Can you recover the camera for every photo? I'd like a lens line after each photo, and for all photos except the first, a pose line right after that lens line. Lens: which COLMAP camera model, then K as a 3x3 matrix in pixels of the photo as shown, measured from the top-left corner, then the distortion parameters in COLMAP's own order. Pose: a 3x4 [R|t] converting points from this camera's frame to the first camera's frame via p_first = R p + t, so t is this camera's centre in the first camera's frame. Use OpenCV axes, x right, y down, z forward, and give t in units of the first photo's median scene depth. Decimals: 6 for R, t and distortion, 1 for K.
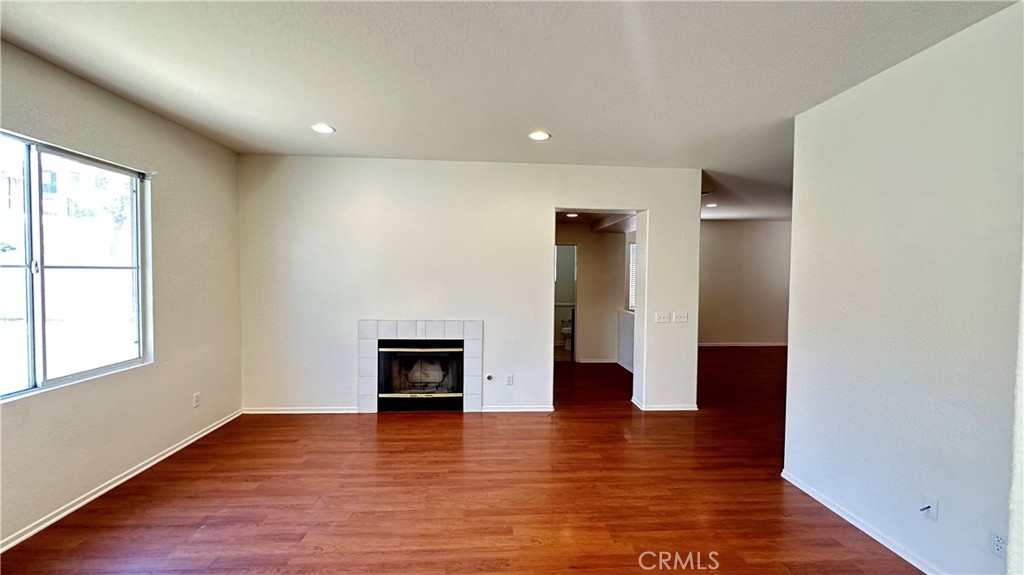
lens RADIAL K [[409.0, 0, 509.7], [0, 409.0, 288.1], [0, 0, 1]] dist [0.004068, 0.000554]
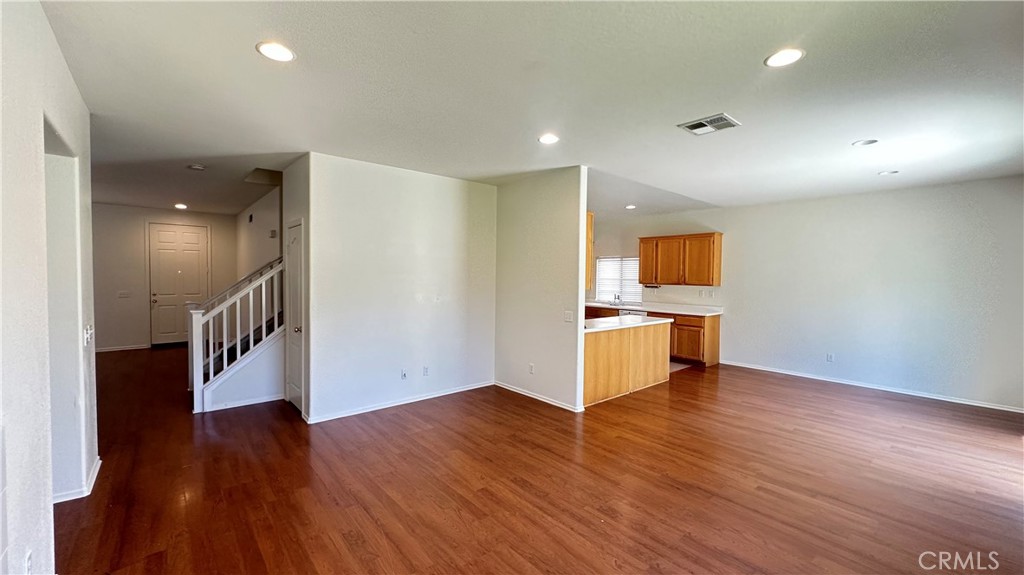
lens RADIAL K [[409.0, 0, 513.5], [0, 409.0, 284.4], [0, 0, 1]] dist [0.004068, 0.000554]
pose [[-0.608832, -0.030251, 0.792722, -1.049096], [0.005092, 0.999103, 0.042037, -0.059656], [-0.793283, 0.029630, -0.608132, 1.745768]]
